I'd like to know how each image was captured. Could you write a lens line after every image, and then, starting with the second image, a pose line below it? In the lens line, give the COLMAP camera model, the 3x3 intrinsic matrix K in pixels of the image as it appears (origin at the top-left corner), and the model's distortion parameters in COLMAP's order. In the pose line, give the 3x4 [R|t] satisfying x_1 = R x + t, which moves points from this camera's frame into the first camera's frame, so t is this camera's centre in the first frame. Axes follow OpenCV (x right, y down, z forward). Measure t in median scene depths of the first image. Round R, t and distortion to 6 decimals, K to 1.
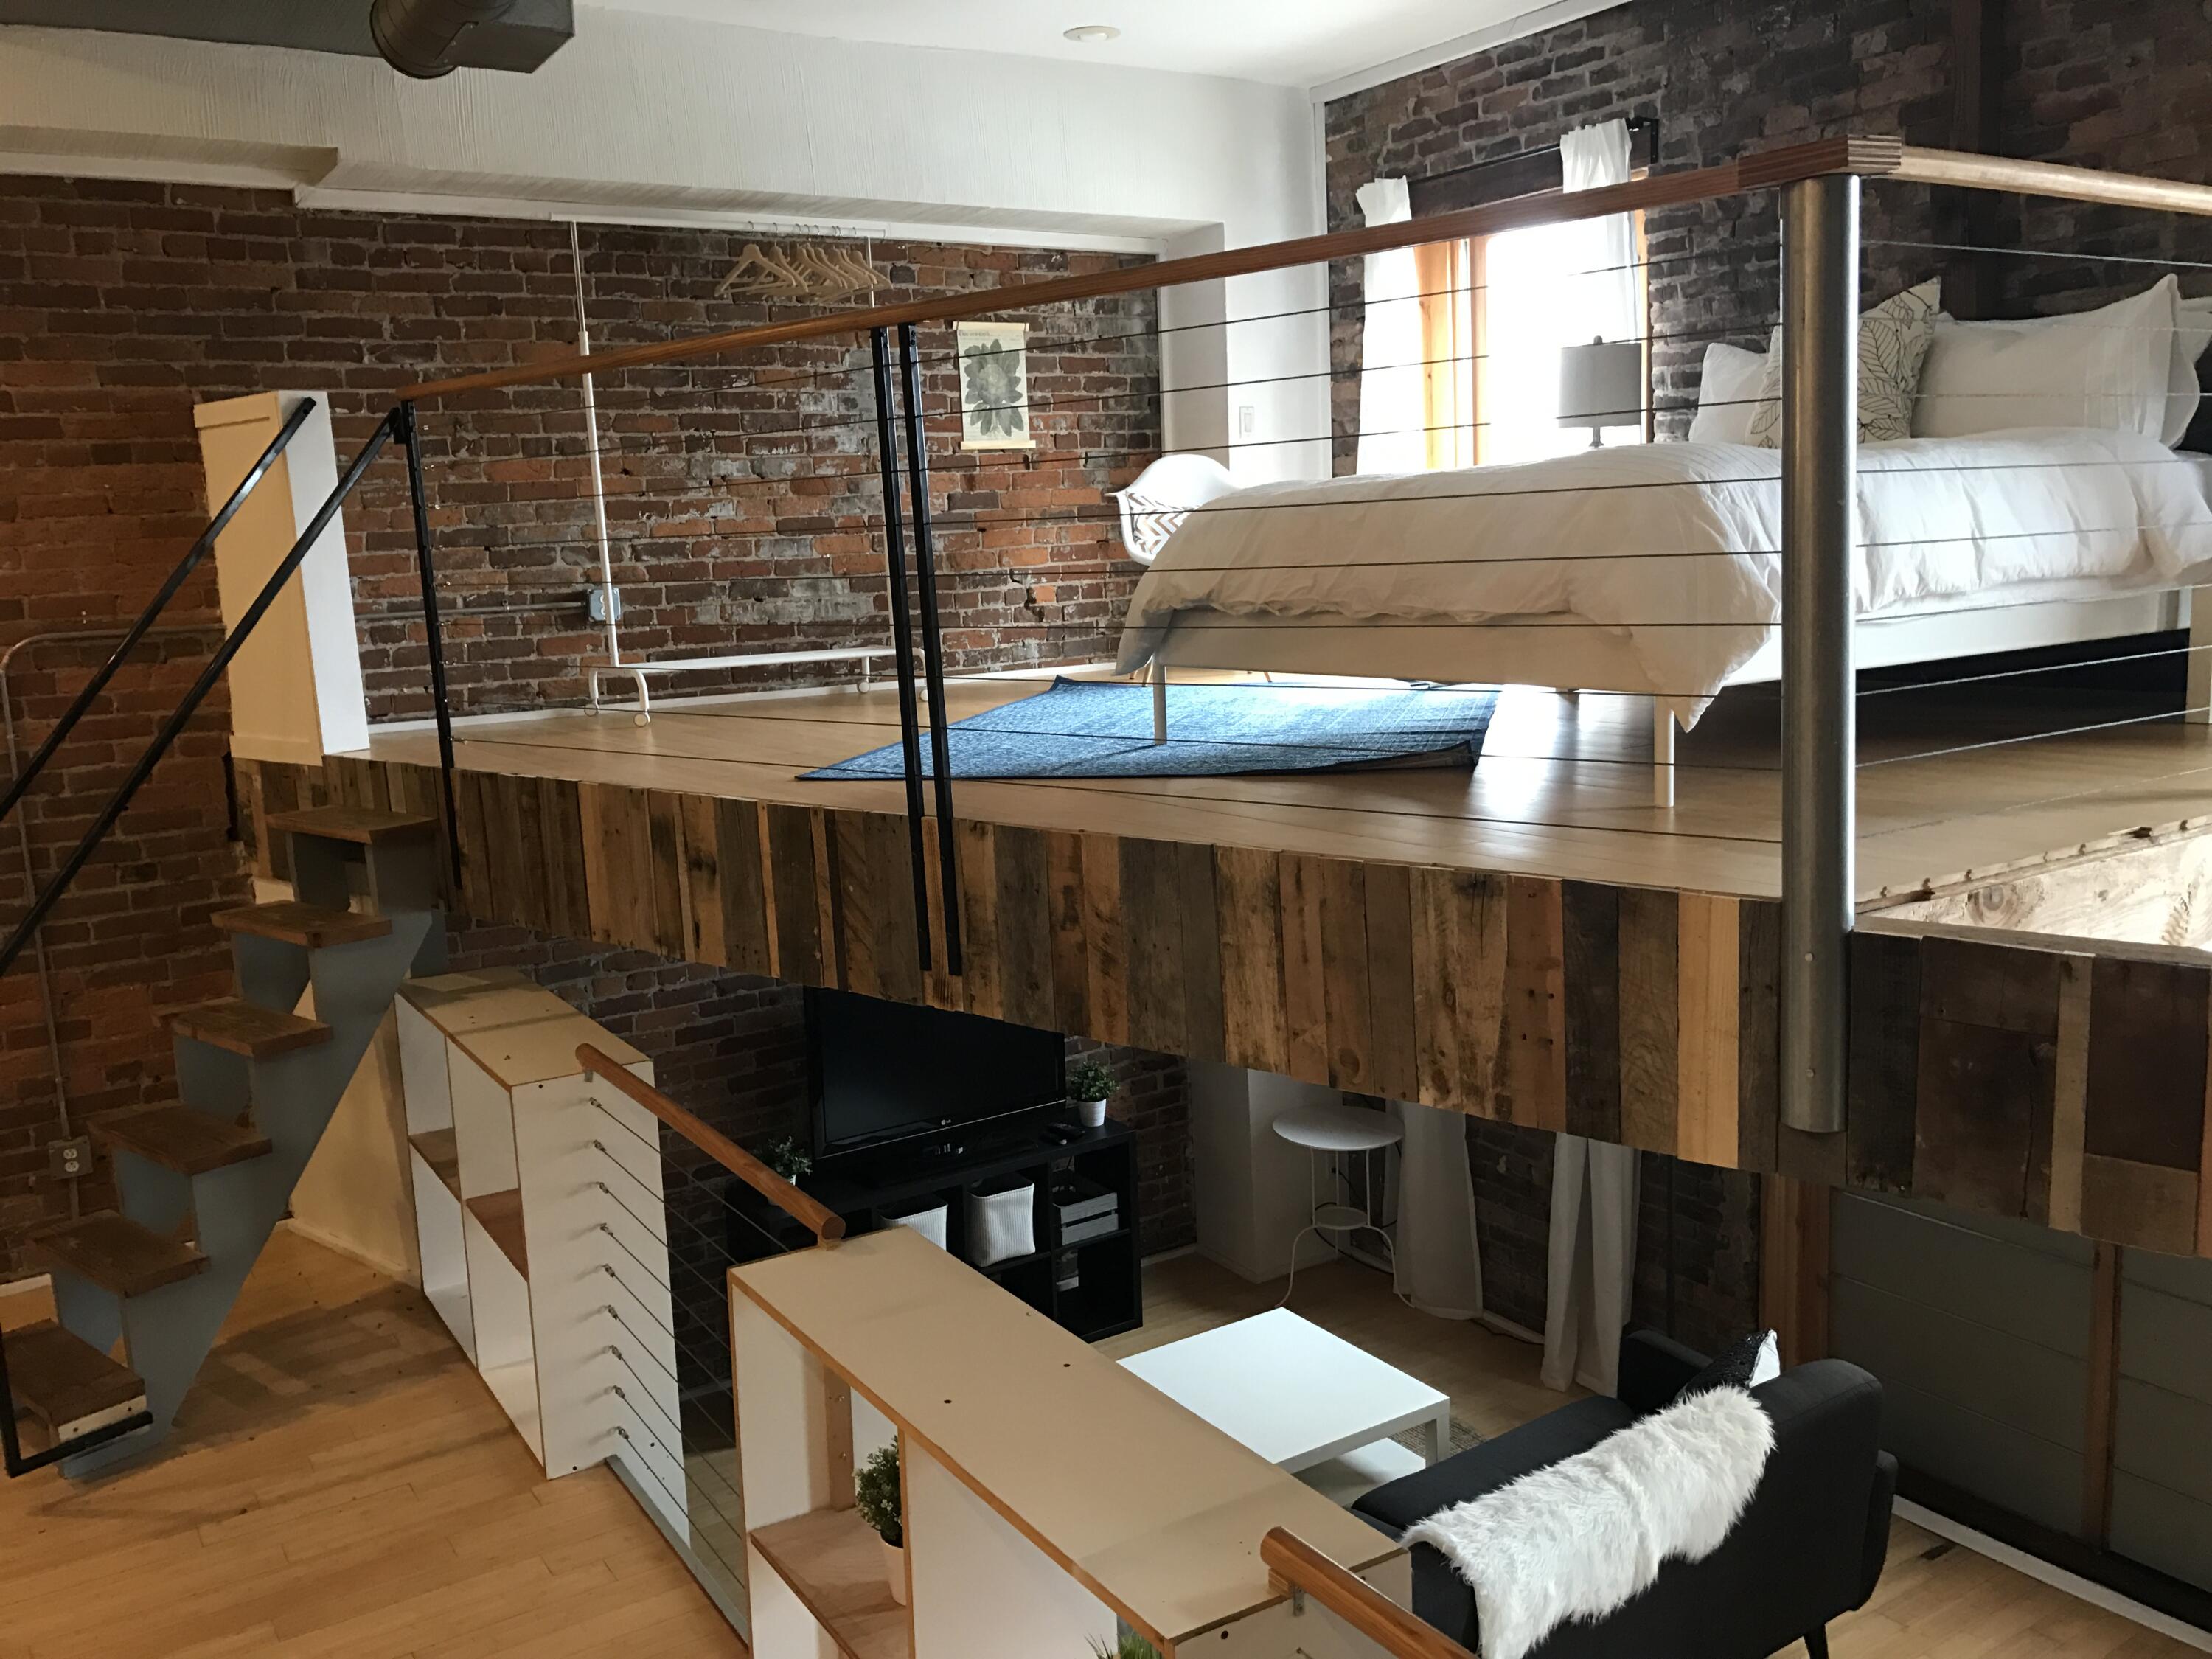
lens RADIAL K [[1795.8, 0, 1097.4], [0, 1795.8, 831.5], [0, 0, 1]] dist [0.061561, -0.096040]
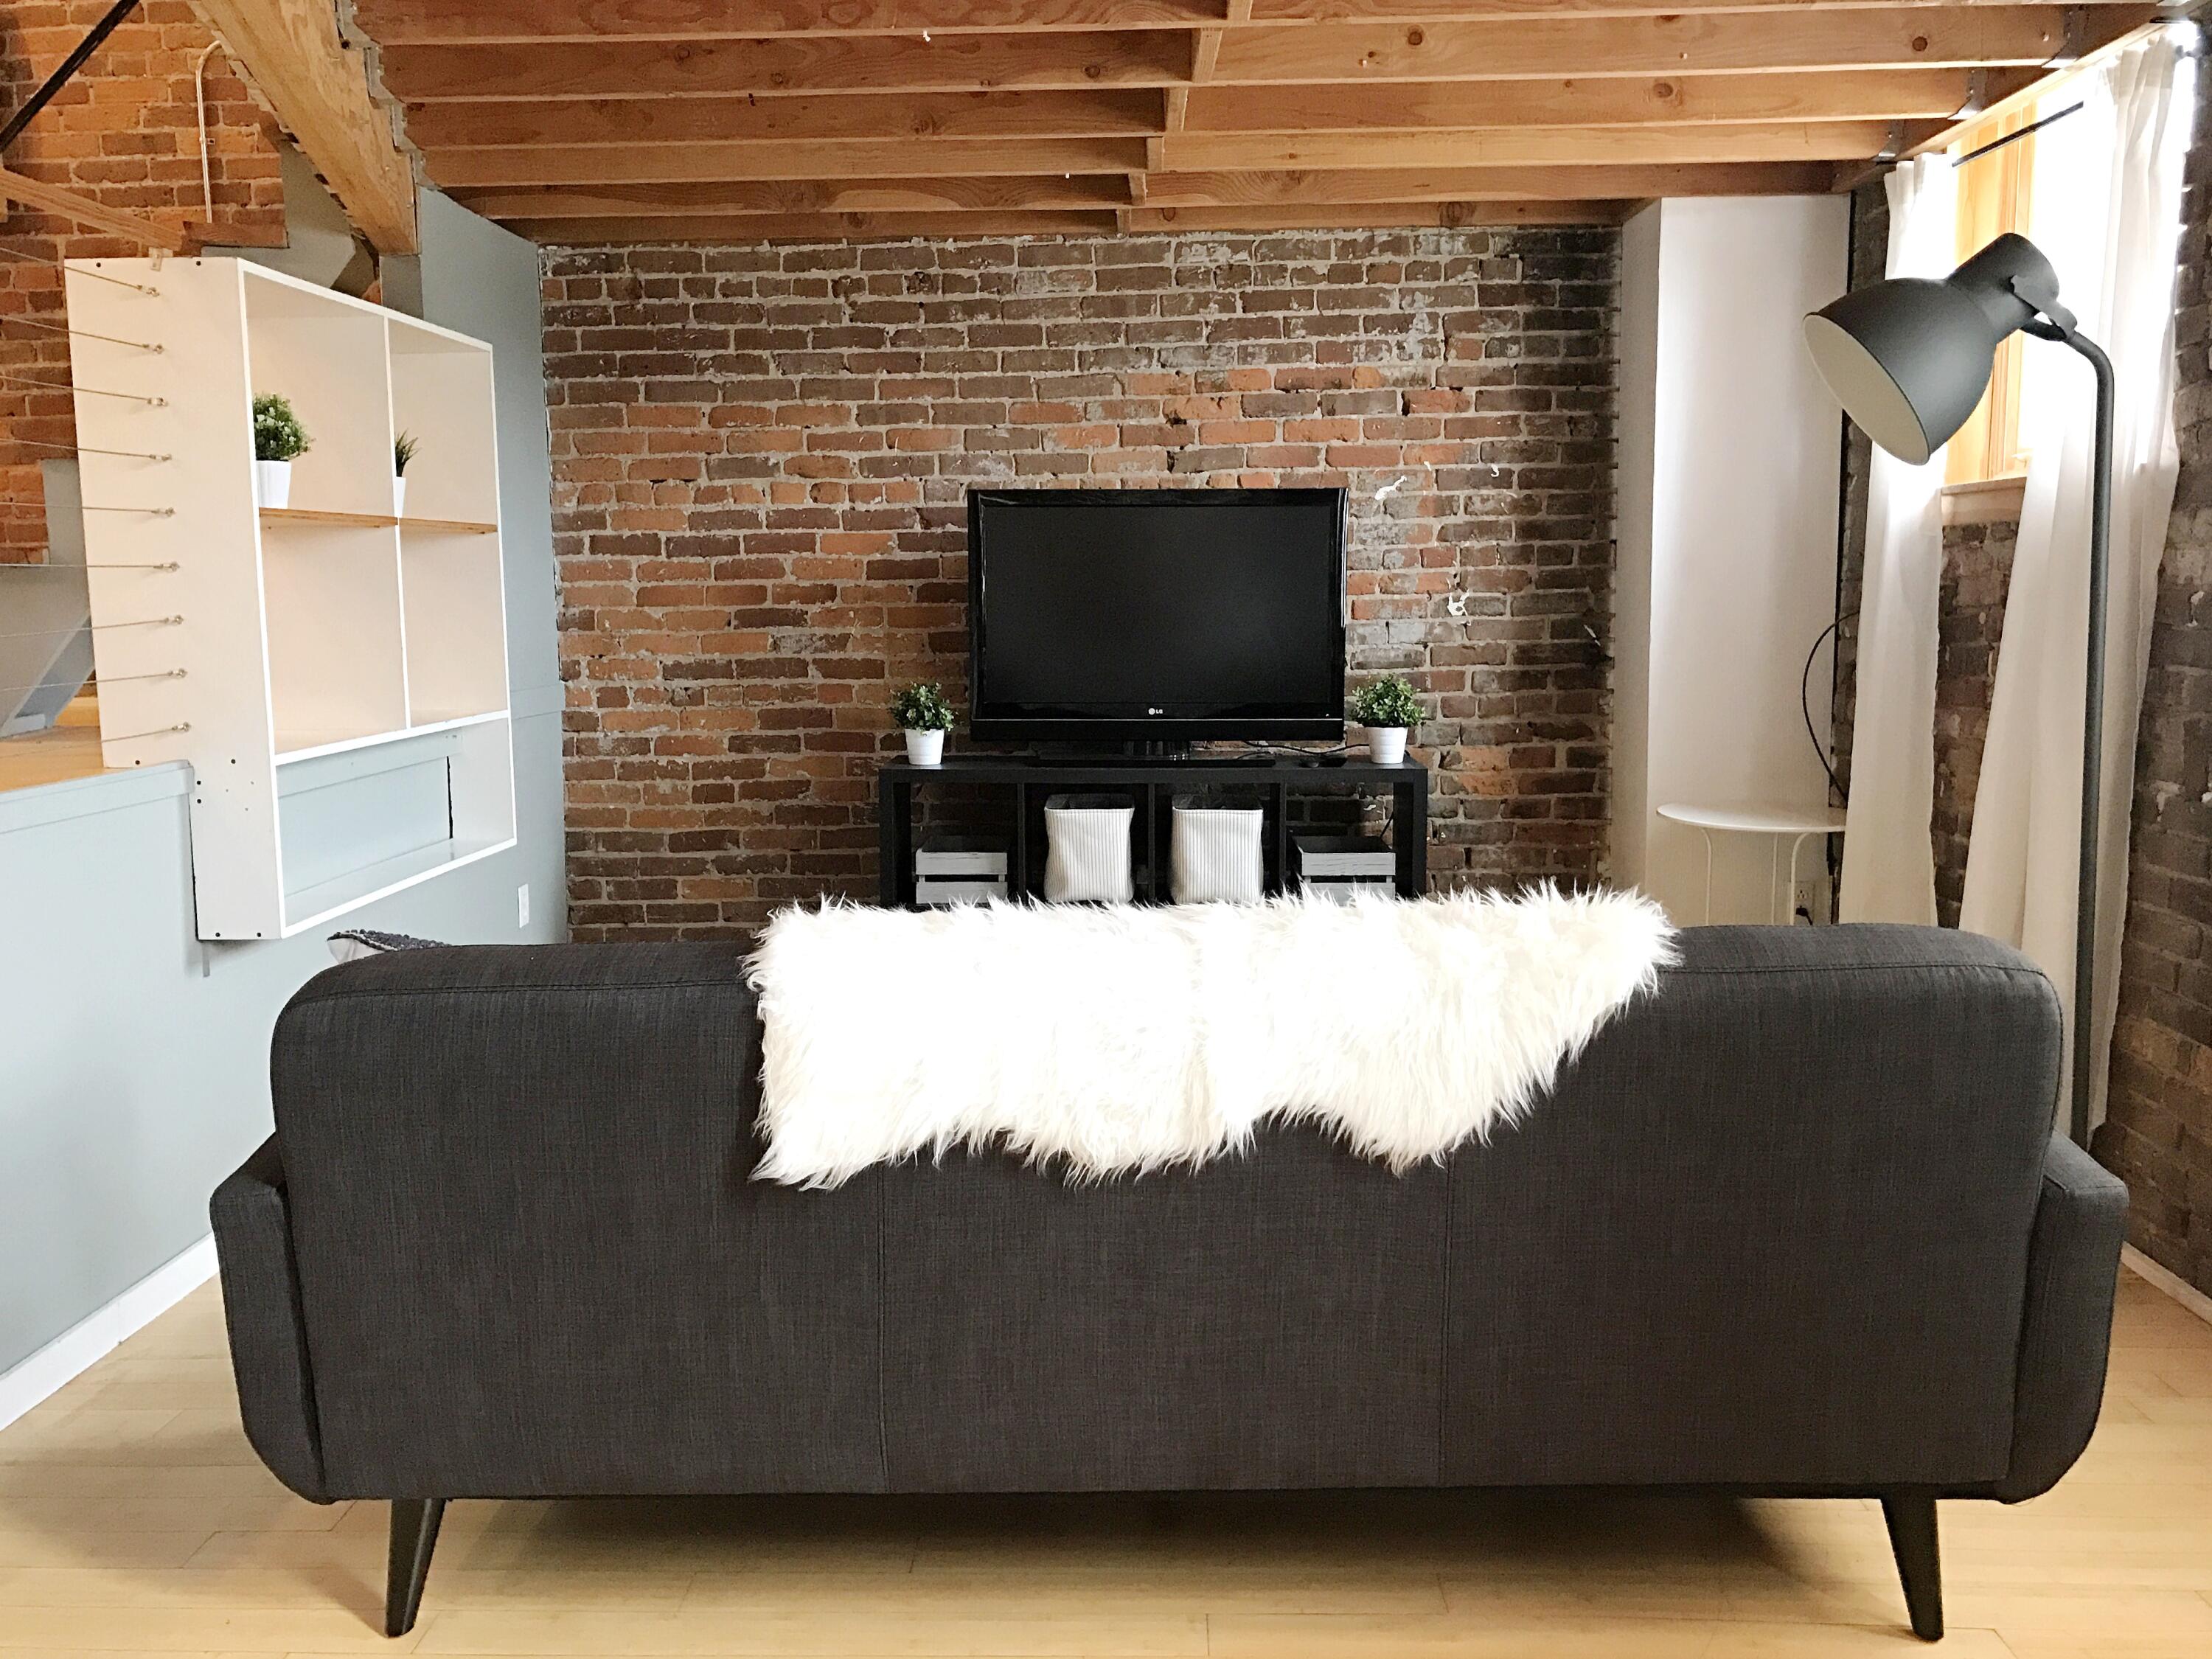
lens RADIAL K [[1795.8, 0, 1106.9], [0, 1795.8, 834.7], [0, 0, 1]] dist [0.061561, -0.096040]
pose [[0.828314, 0.107117, -0.549930, 0.335211], [-0.109756, 0.993558, 0.028211, 0.201403], [0.549409, 0.036991, 0.834734, 0.363941]]
